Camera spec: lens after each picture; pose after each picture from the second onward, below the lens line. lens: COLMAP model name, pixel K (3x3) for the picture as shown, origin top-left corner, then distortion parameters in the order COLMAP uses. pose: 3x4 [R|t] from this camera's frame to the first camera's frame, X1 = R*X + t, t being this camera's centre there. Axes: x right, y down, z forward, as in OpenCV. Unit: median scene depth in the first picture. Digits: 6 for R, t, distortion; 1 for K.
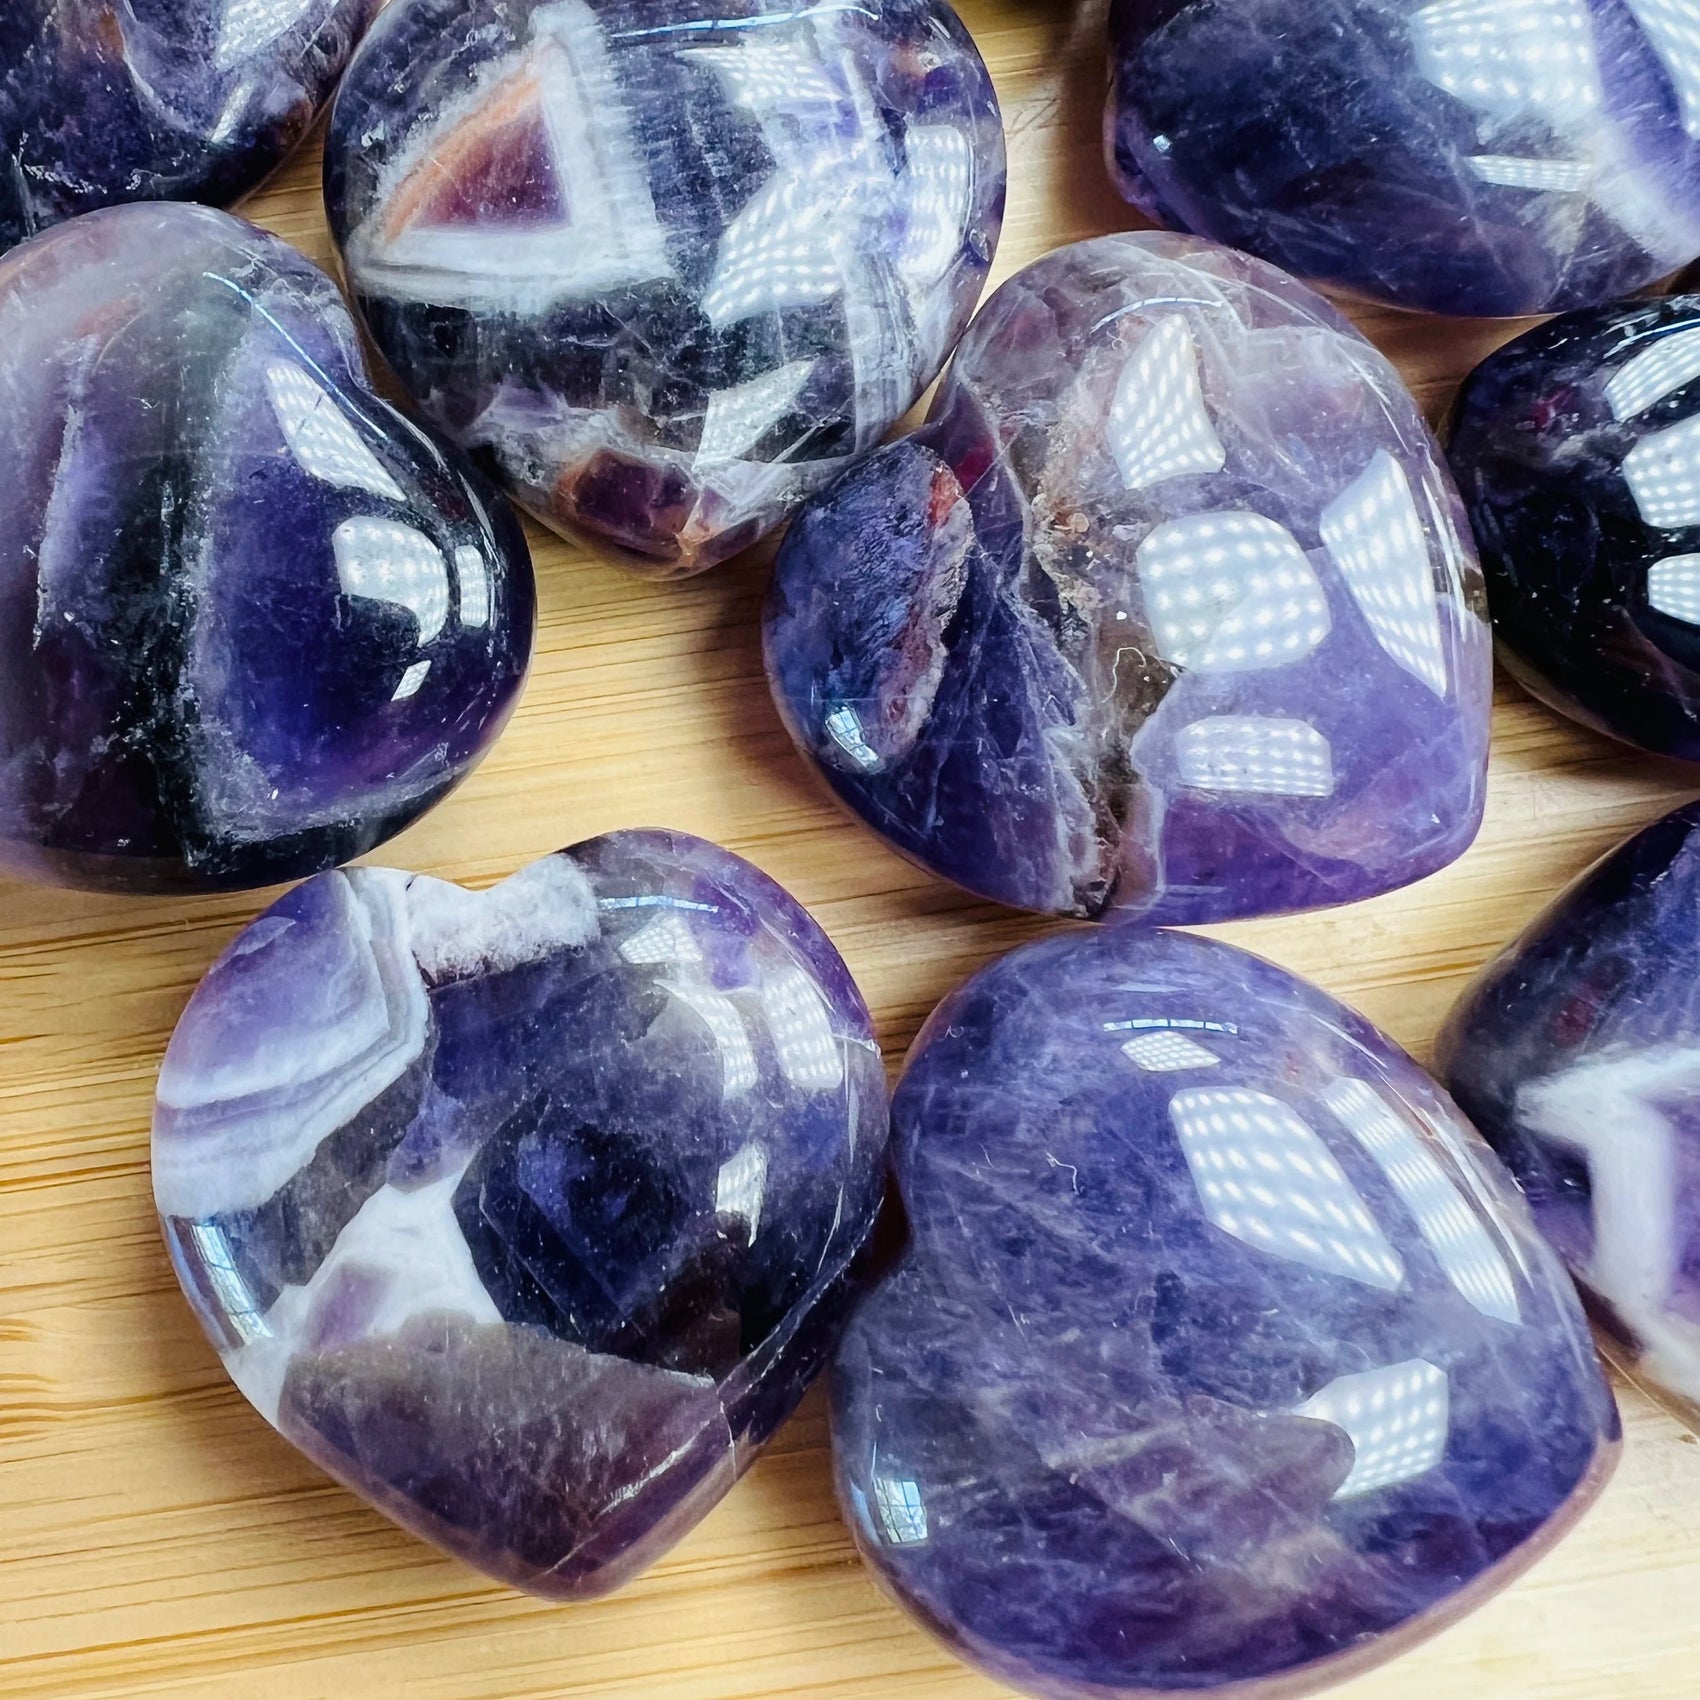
lens RADIAL K [[1749.5, 0, 617.2], [0, 1749.5, 733.5], [0, 0, 1]] dist [-0.010151, -0.012049]
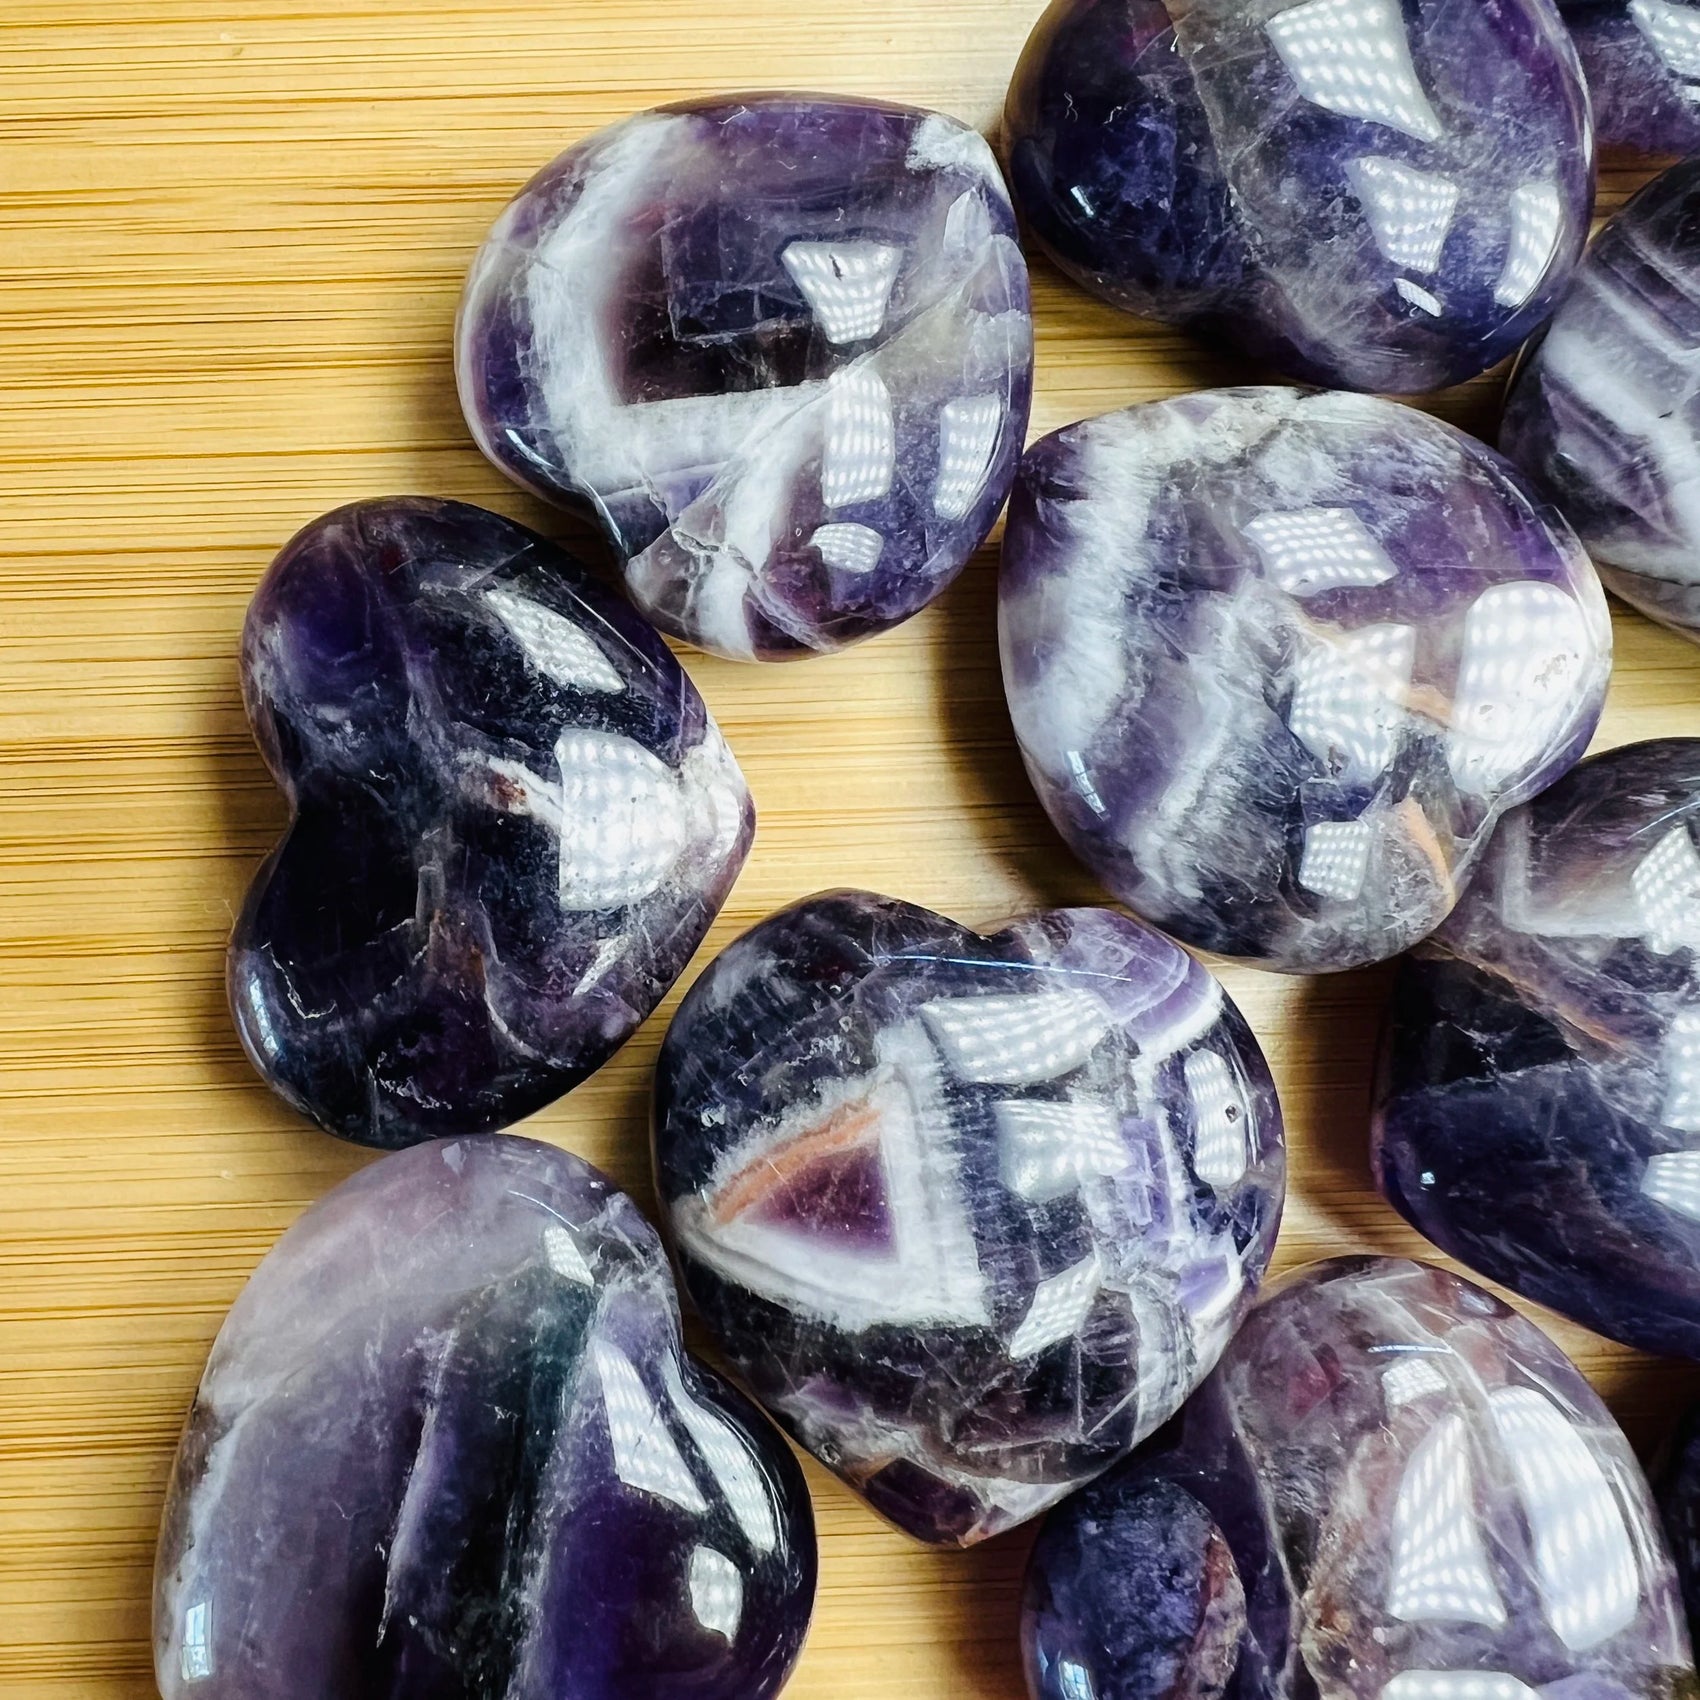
lens RADIAL K [[1749.5, 0, 617.2], [0, 1749.5, 733.5], [0, 0, 1]] dist [-0.010151, -0.012049]
pose [[0.993952, 0.109794, 0.002171, -0.237824], [-0.109668, 0.993451, -0.032060, -0.561914], [-0.005677, 0.031628, 0.999484, -0.092307]]
